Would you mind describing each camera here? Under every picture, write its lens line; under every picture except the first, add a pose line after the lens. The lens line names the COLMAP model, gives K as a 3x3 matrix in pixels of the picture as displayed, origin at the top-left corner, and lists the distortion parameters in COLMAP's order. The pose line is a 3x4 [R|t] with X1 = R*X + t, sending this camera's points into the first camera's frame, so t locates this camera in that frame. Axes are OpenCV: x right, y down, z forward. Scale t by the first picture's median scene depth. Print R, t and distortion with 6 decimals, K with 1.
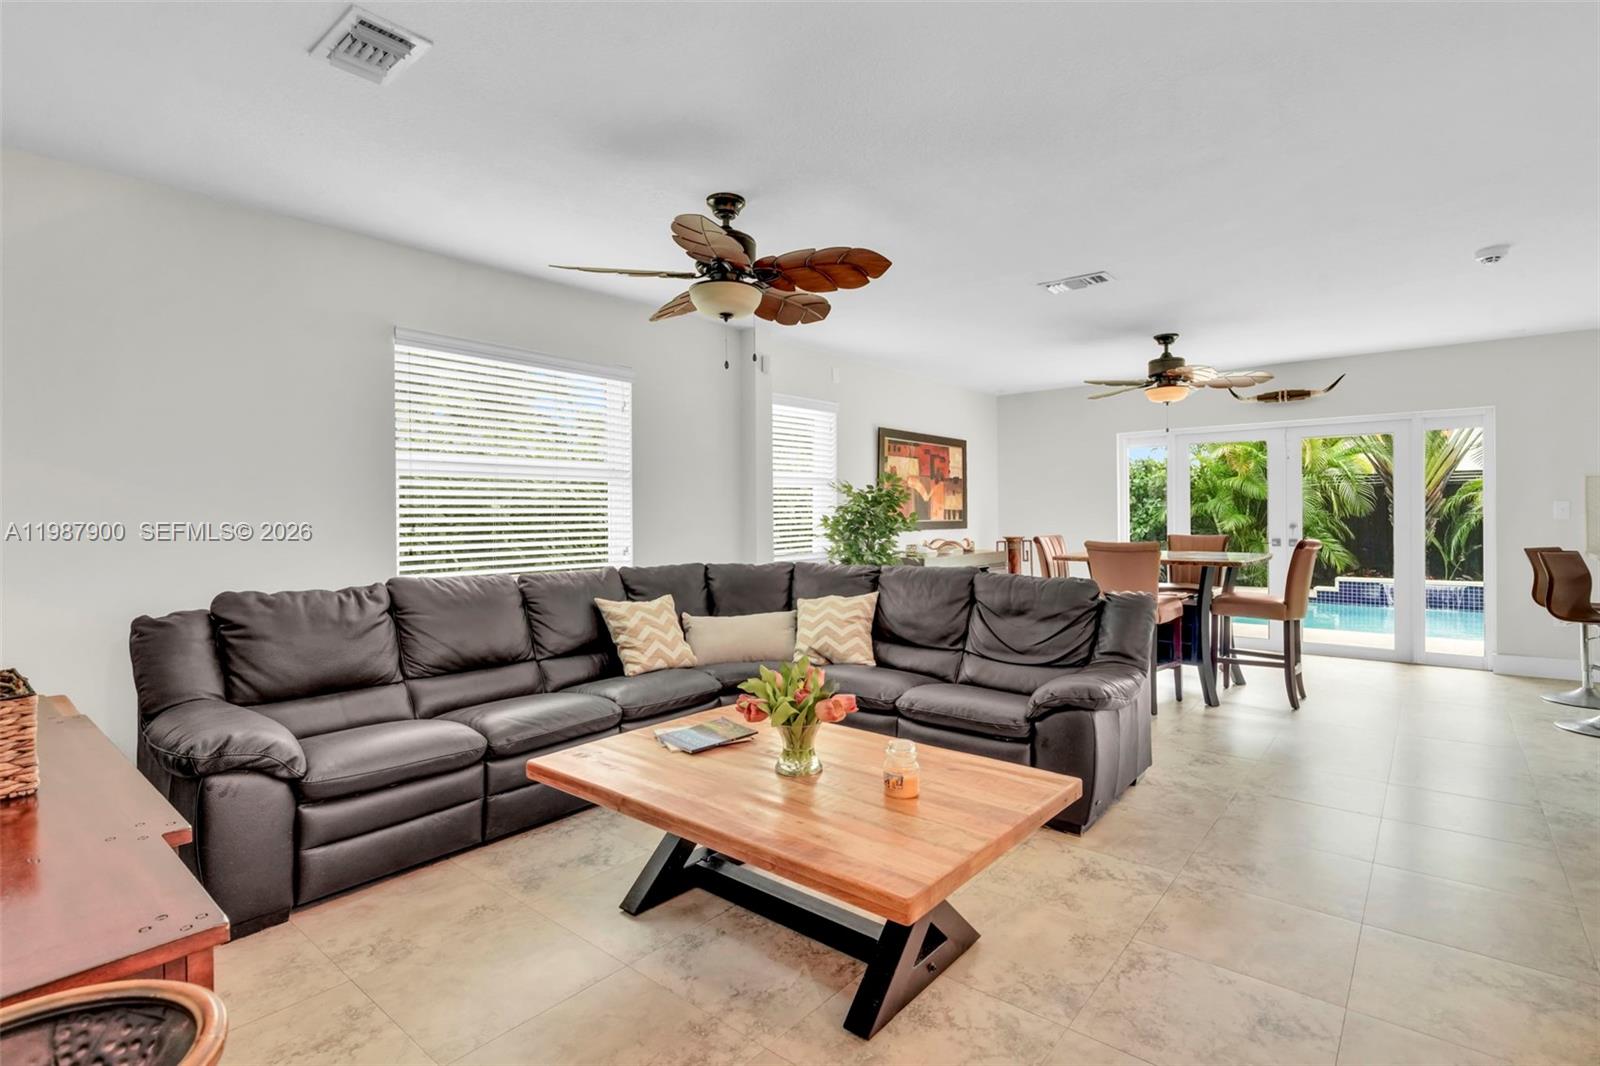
lens RADIAL K [[768.2, 0, 796.0], [0, 768.2, 499.8], [0, 0, 1]] dist [-0.007816, 0.000182]
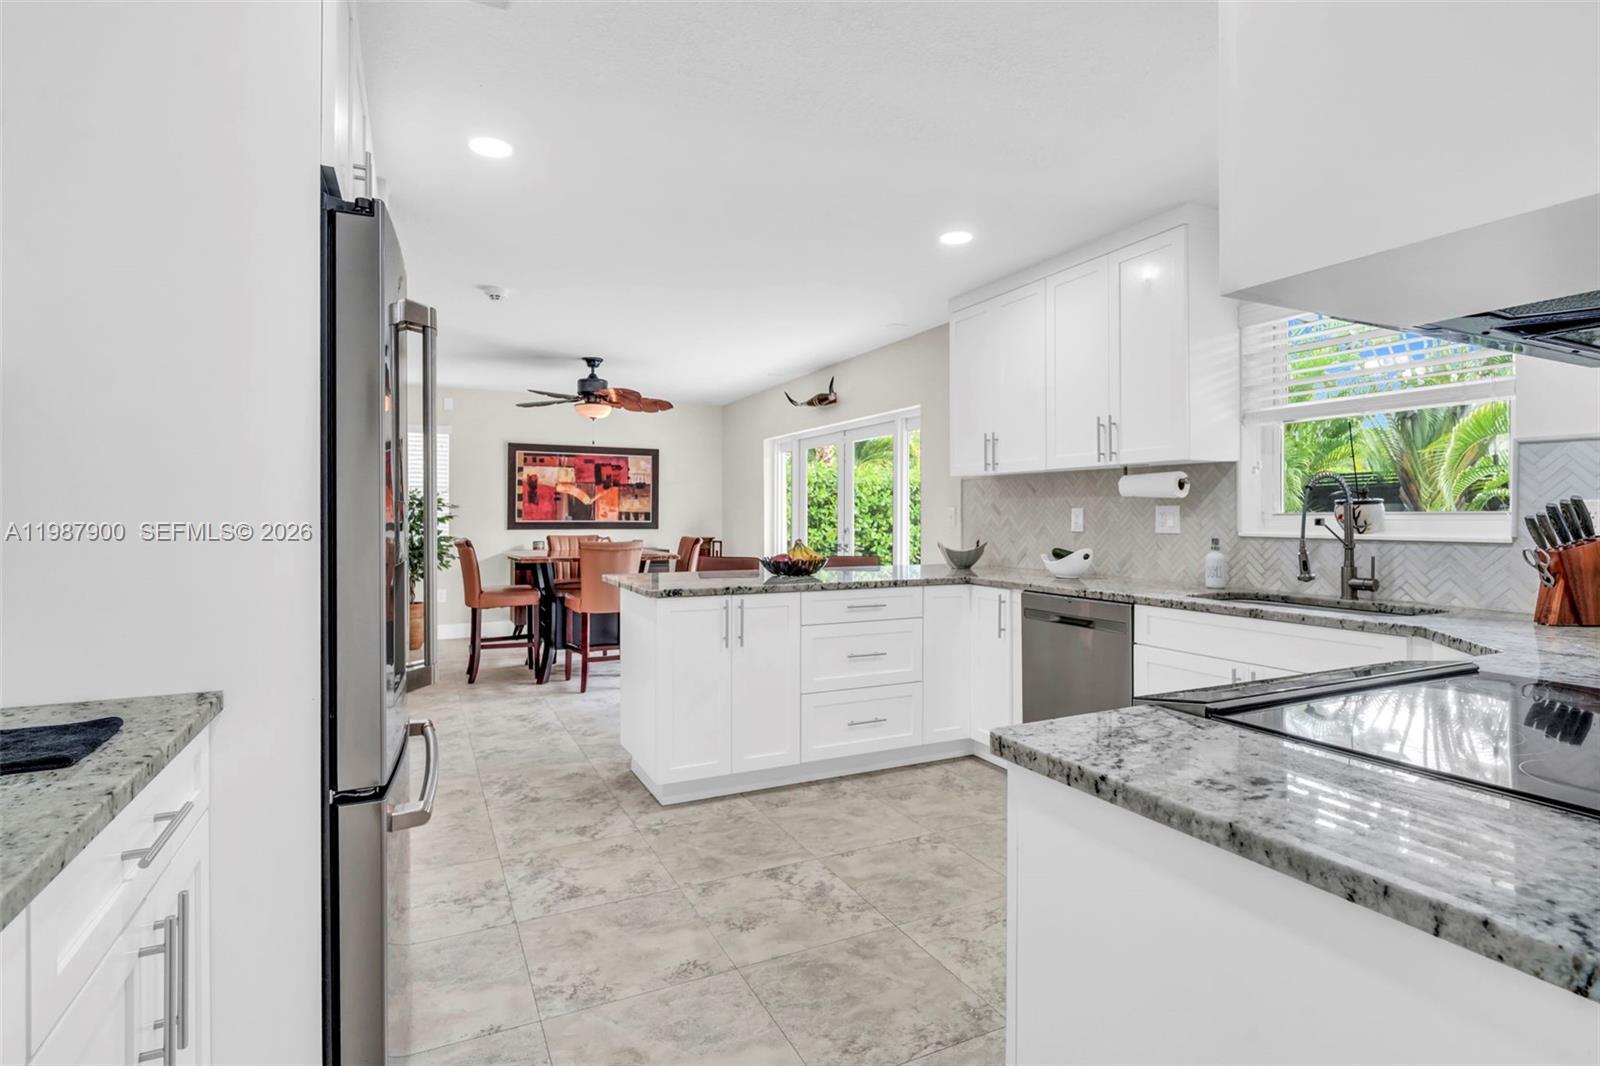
lens RADIAL K [[768.2, 0, 796.3], [0, 768.2, 525.3], [0, 0, 1]] dist [-0.007816, 0.000182]
pose [[0.916366, 0.019443, -0.399869, 0.984828], [-0.004501, 0.999257, 0.038274, -0.013096], [0.400316, -0.033273, 0.915773, 0.069194]]
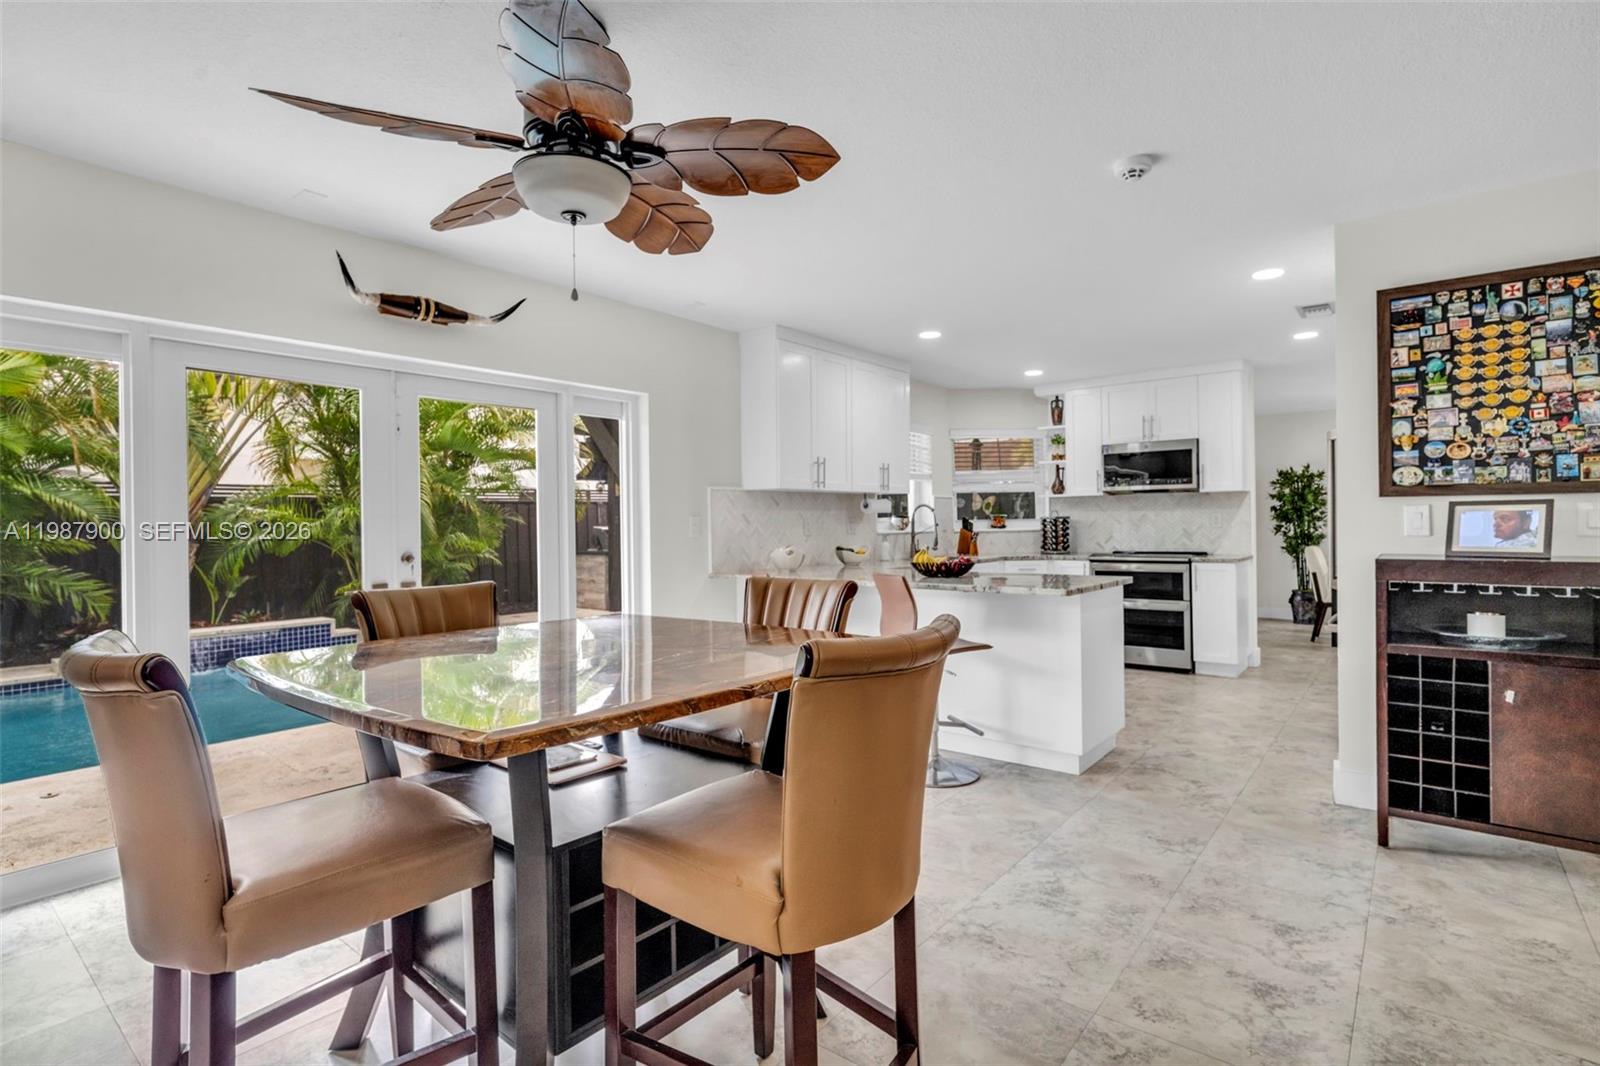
lens RADIAL K [[768.2, 0, 805.8], [0, 768.2, 530.9], [0, 0, 1]] dist [-0.007816, 0.000182]
pose [[-0.018428, 0.005872, 0.999813, 0.110802], [-0.011615, 0.999914, -0.006086, 0.014144], [-0.999763, -0.011725, -0.018358, 0.728412]]
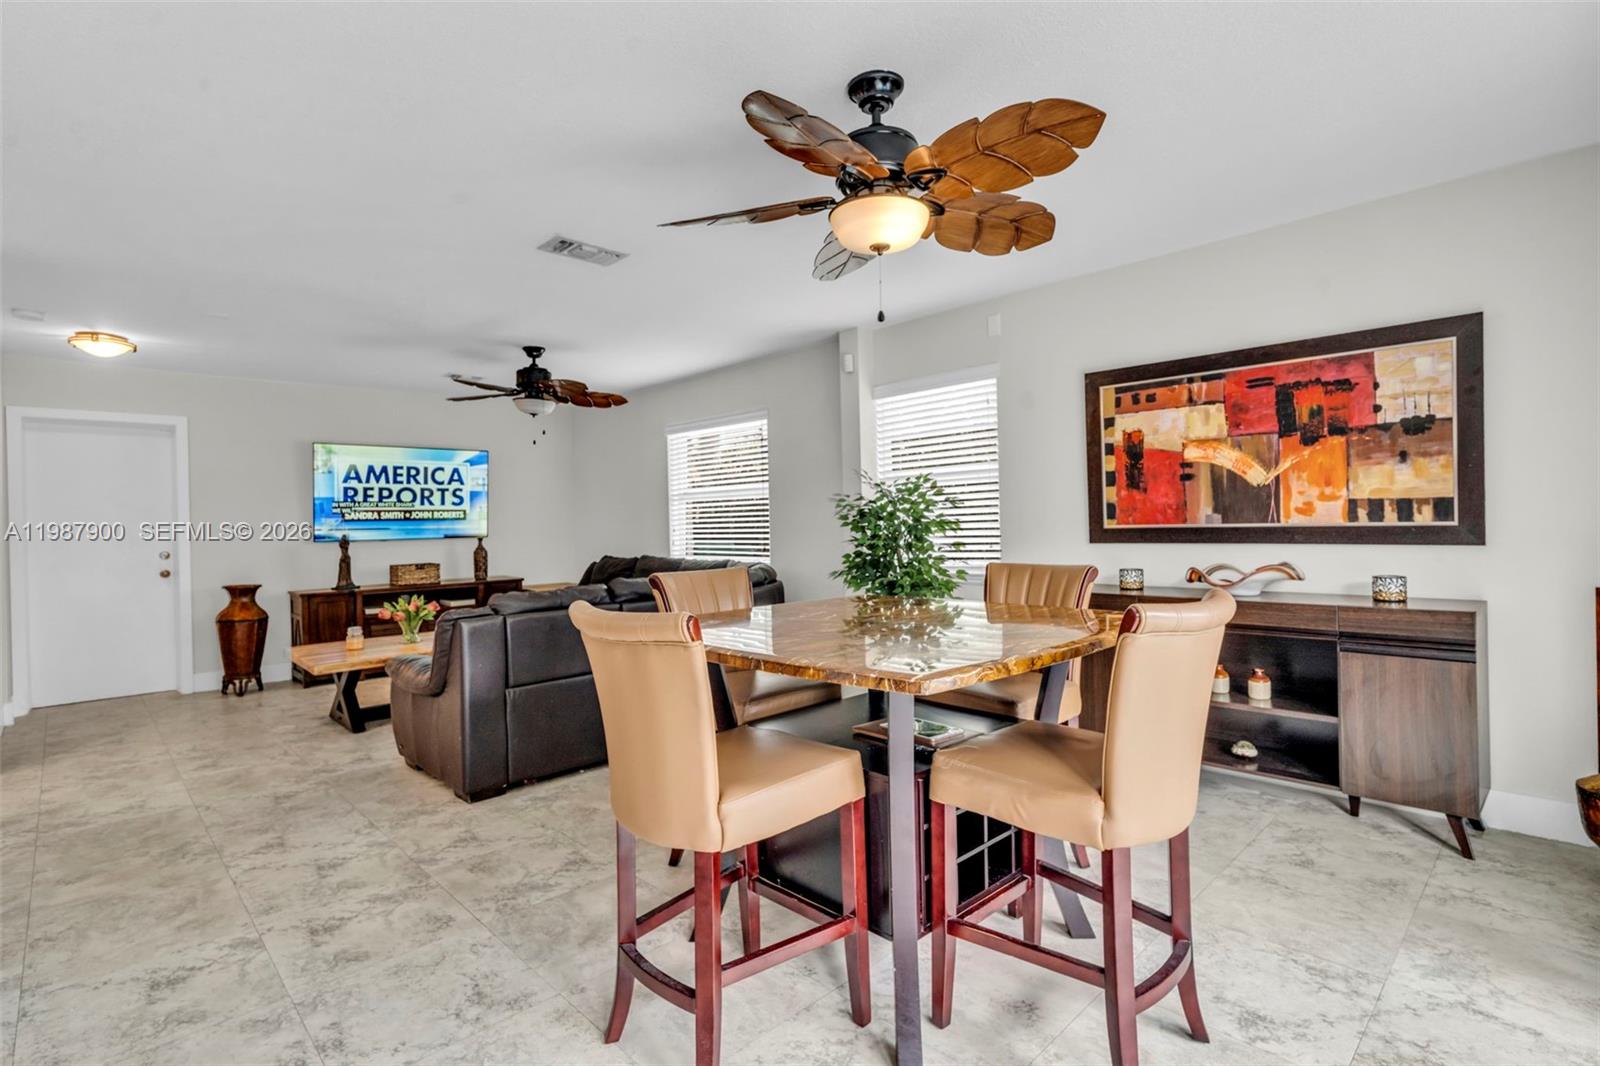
lens RADIAL K [[768.2, 0, 820.5], [0, 768.2, 532.5], [0, 0, 1]] dist [-0.007816, 0.000182]
pose [[-0.086517, 0.026559, -0.995896, 0.726518], [0.045450, 0.998709, 0.022686, 0.008894], [0.995213, -0.043301, -0.087613, 0.816326]]
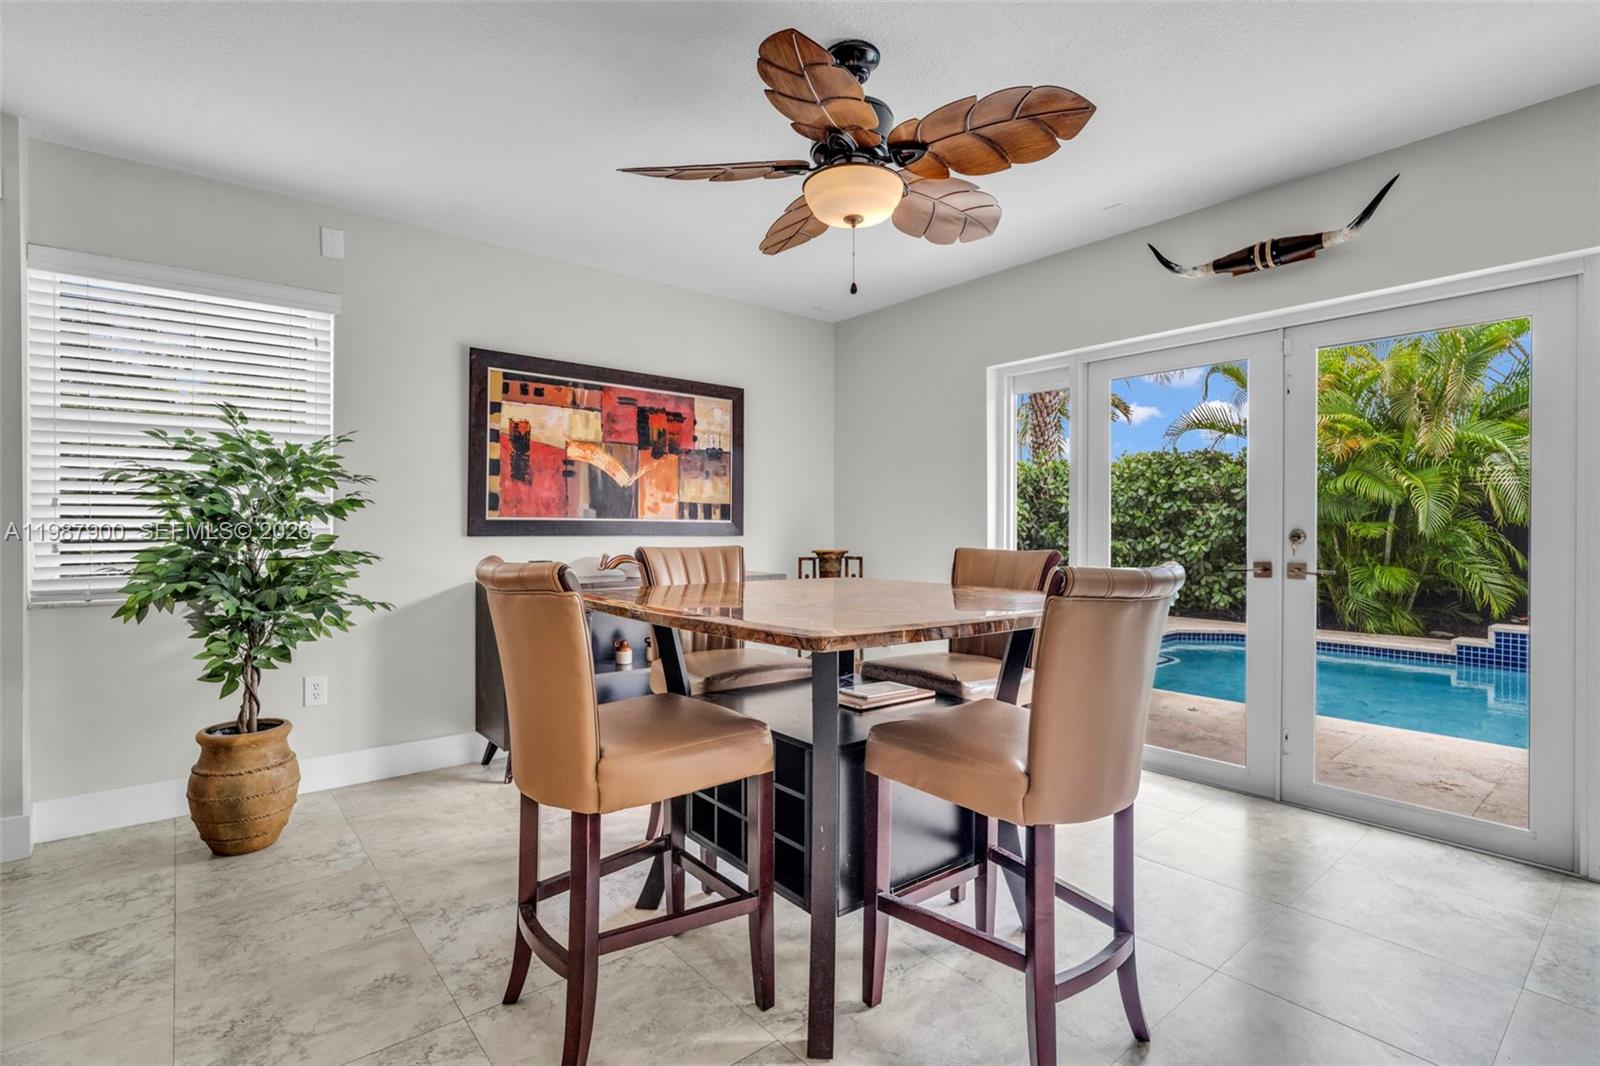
lens RADIAL K [[768.2, 0, 801.1], [0, 768.2, 528.1], [0, 0, 1]] dist [-0.007816, 0.000182]
pose [[0.985314, 0.011716, -0.170352, 0.428481], [-0.008363, 0.999757, 0.020388, 0.021901], [0.170550, -0.018664, 0.985172, 0.480009]]
